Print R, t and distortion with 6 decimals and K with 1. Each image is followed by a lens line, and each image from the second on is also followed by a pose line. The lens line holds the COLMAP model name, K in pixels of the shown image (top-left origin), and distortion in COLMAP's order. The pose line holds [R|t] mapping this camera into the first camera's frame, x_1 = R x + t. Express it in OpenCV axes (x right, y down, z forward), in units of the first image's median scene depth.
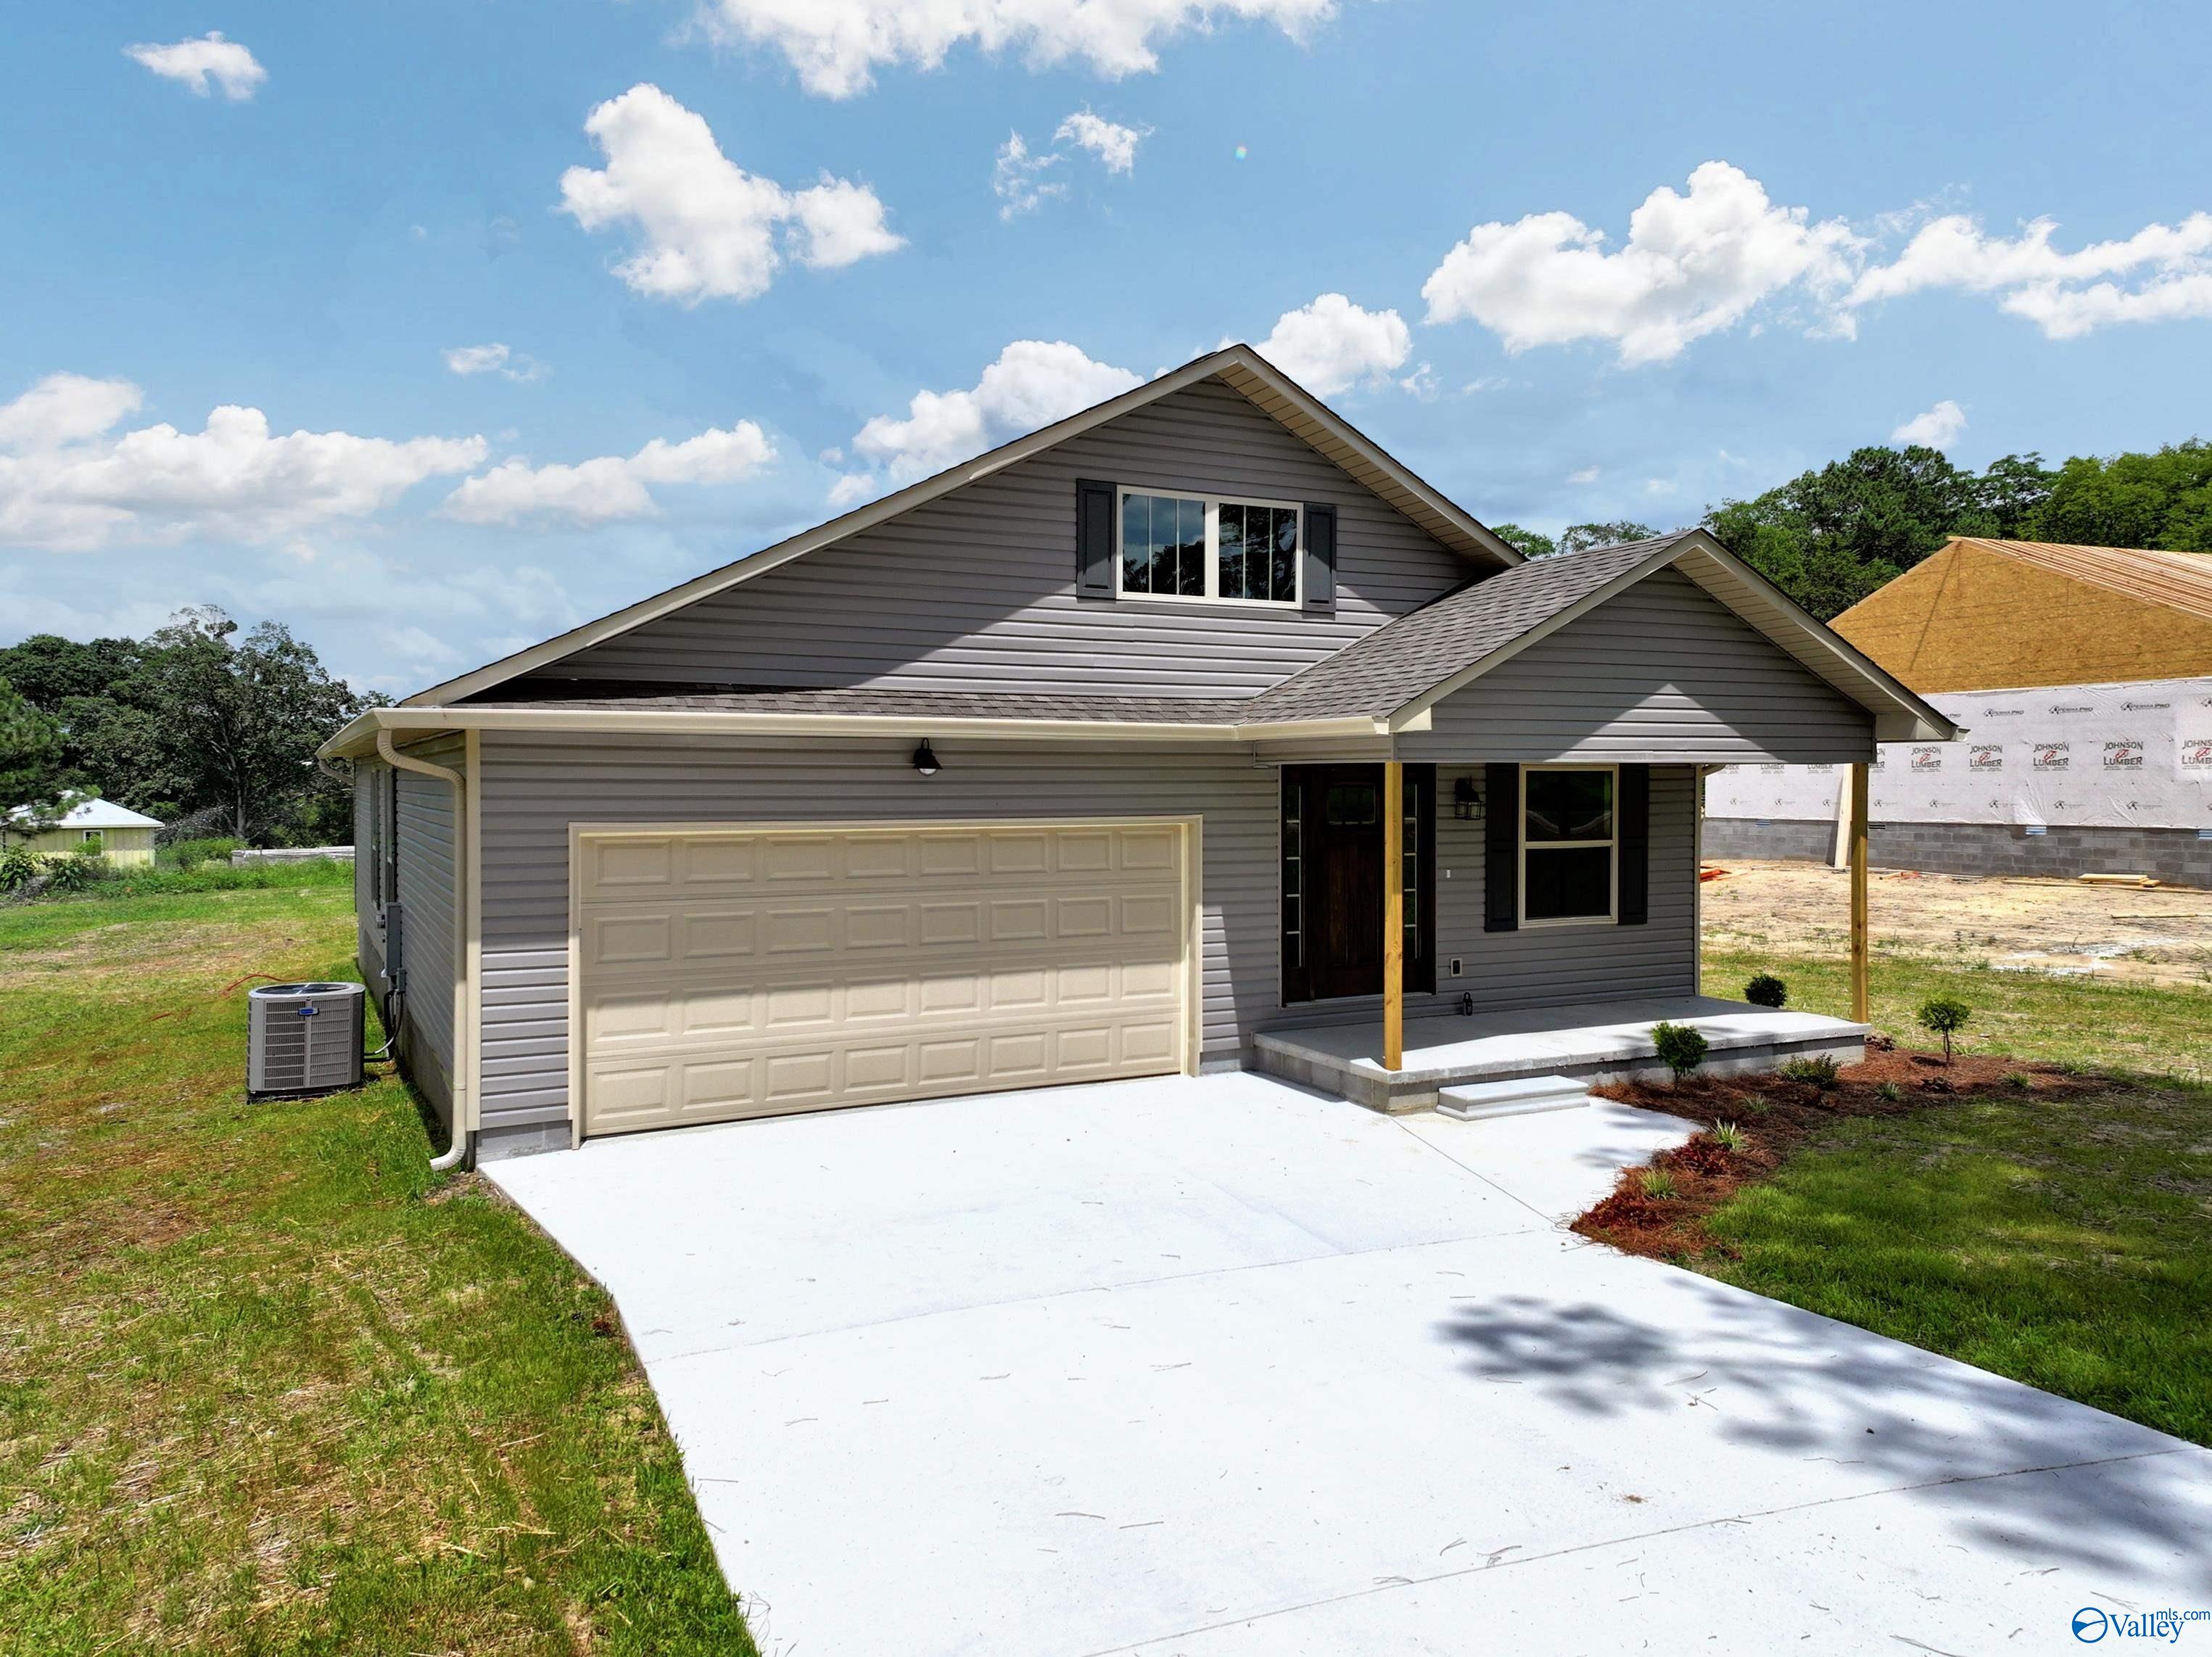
lens RADIAL K [[1568.7, 0, 1101.4], [0, 1568.7, 841.8], [0, 0, 1]] dist [0.098720, 0.002116]
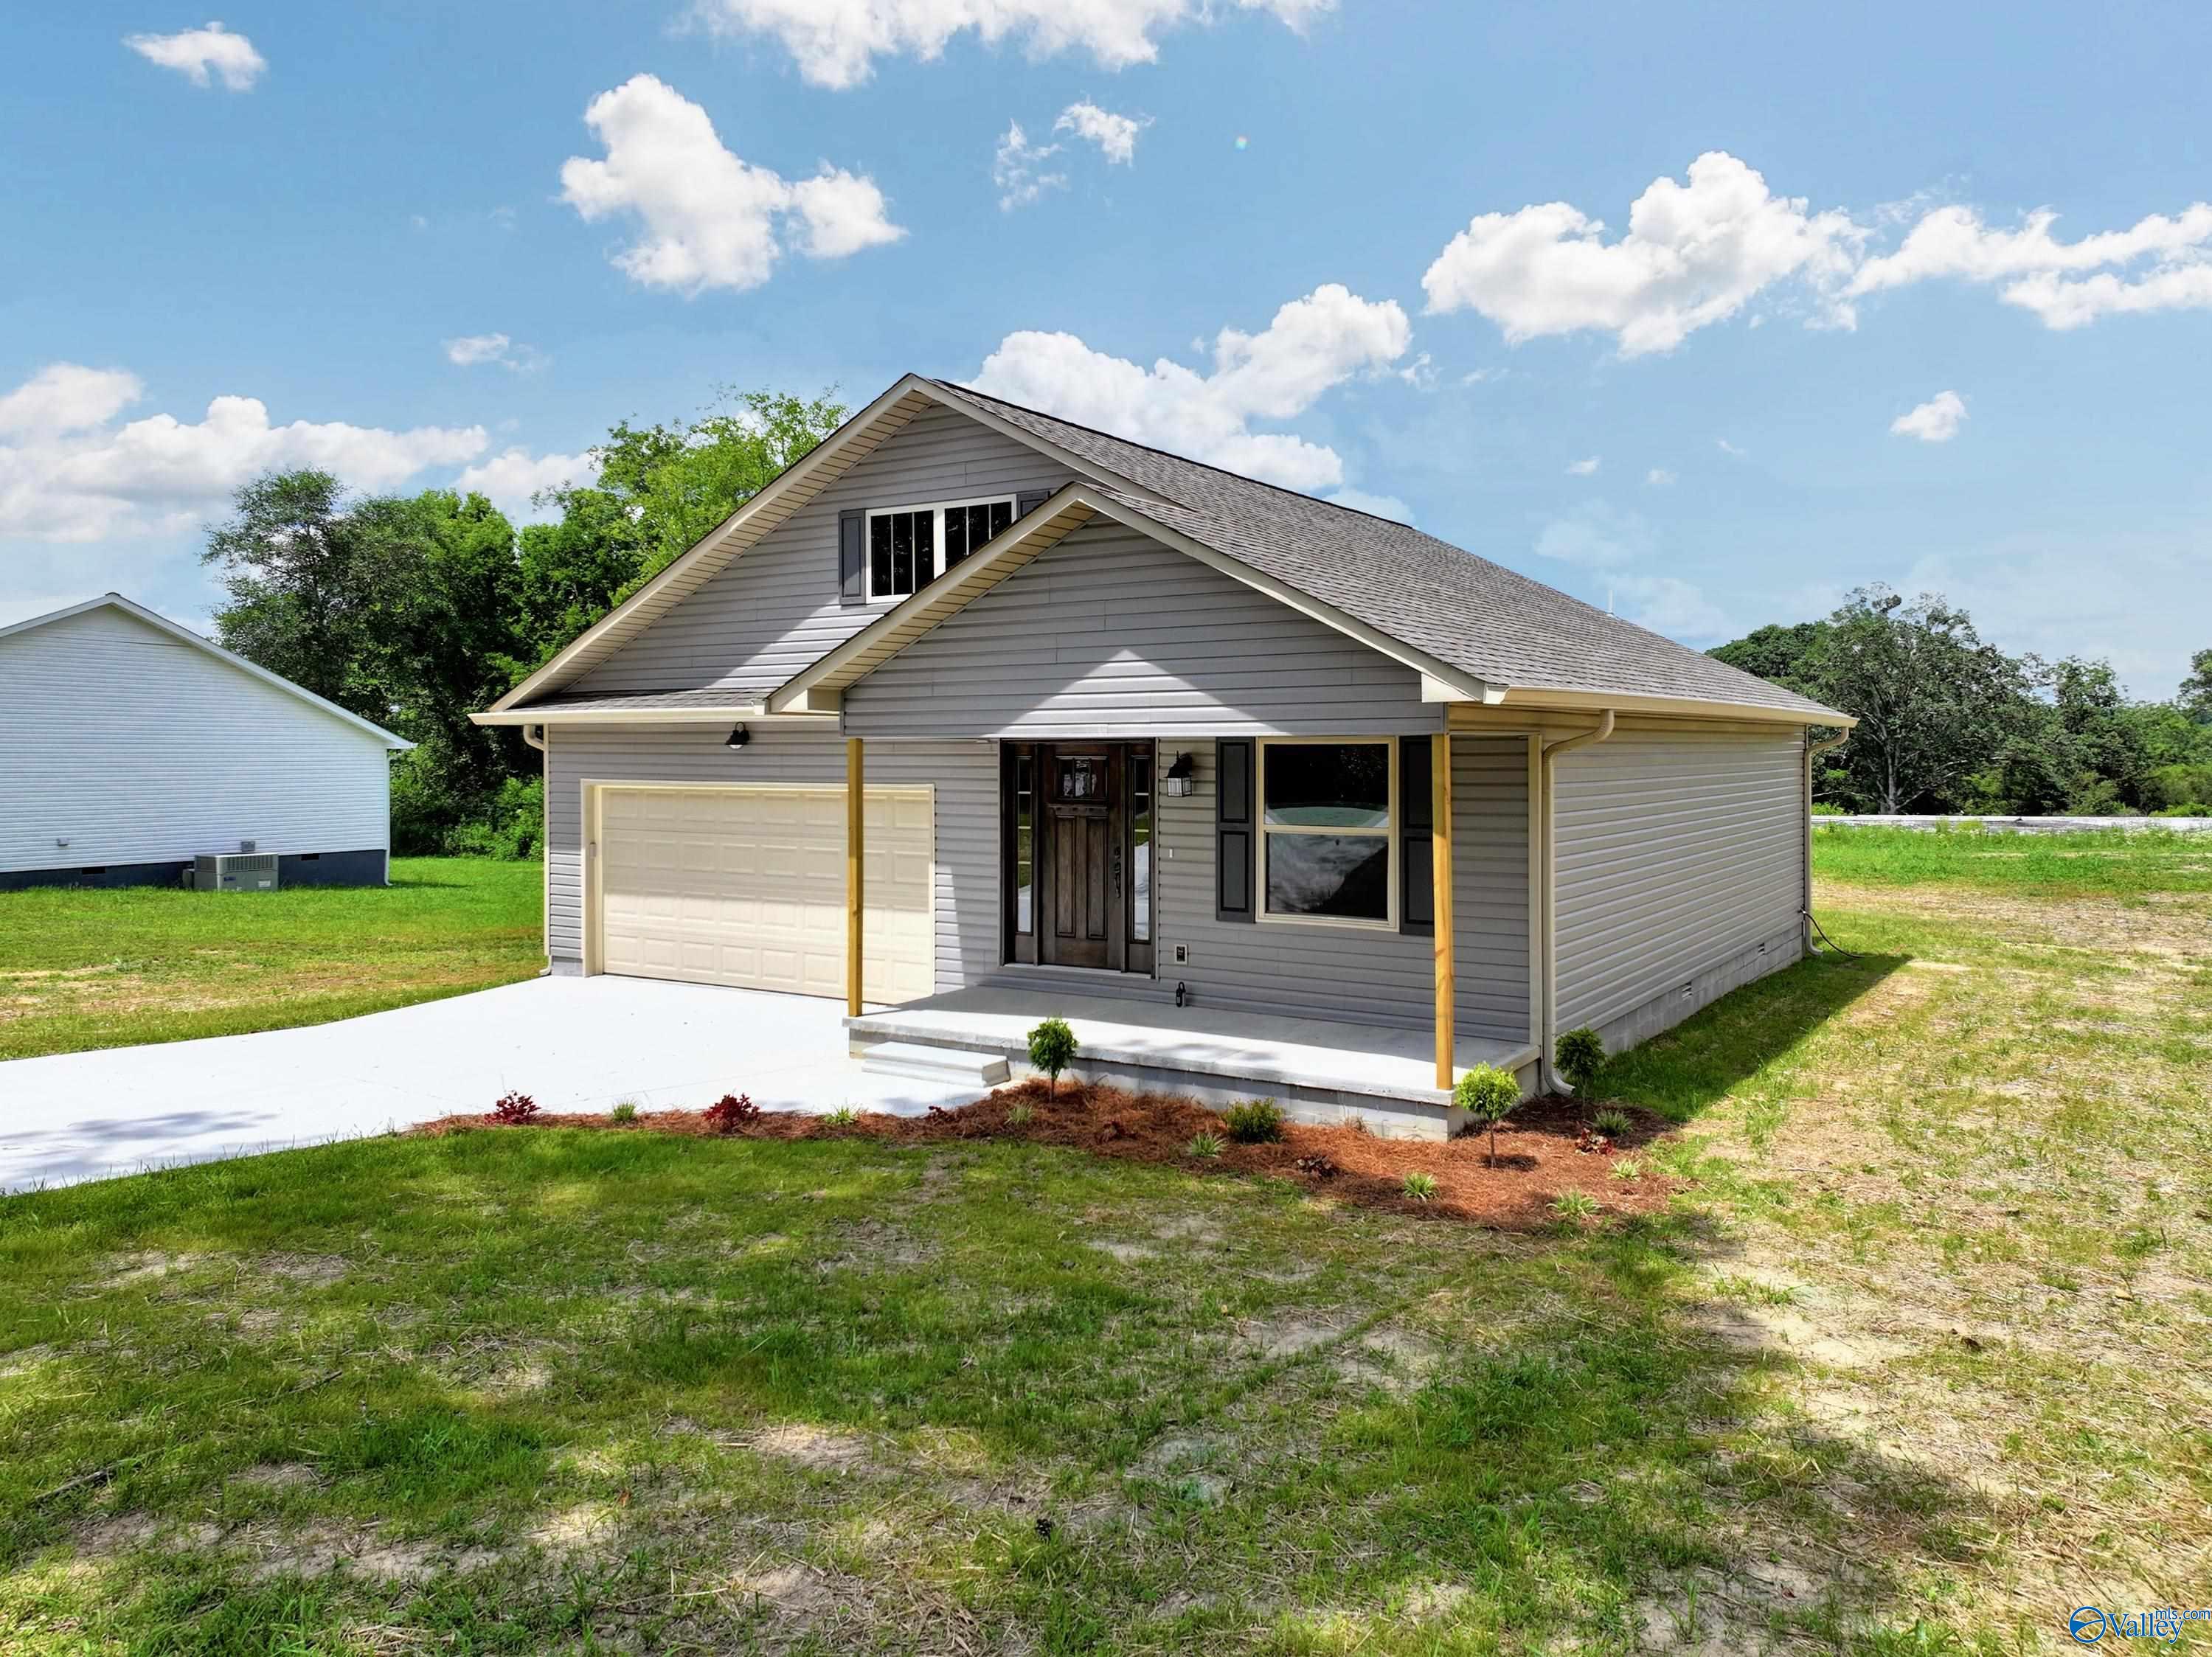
lens RADIAL K [[1568.6, 0, 1103.5], [0, 1568.6, 813.1], [0, 0, 1]] dist [0.098720, 0.002116]
pose [[0.478198, 0.035976, -0.877515, 1.097335], [-0.034327, 0.999163, 0.022257, -0.025403], [0.877581, 0.019479, 0.479032, 0.549477]]
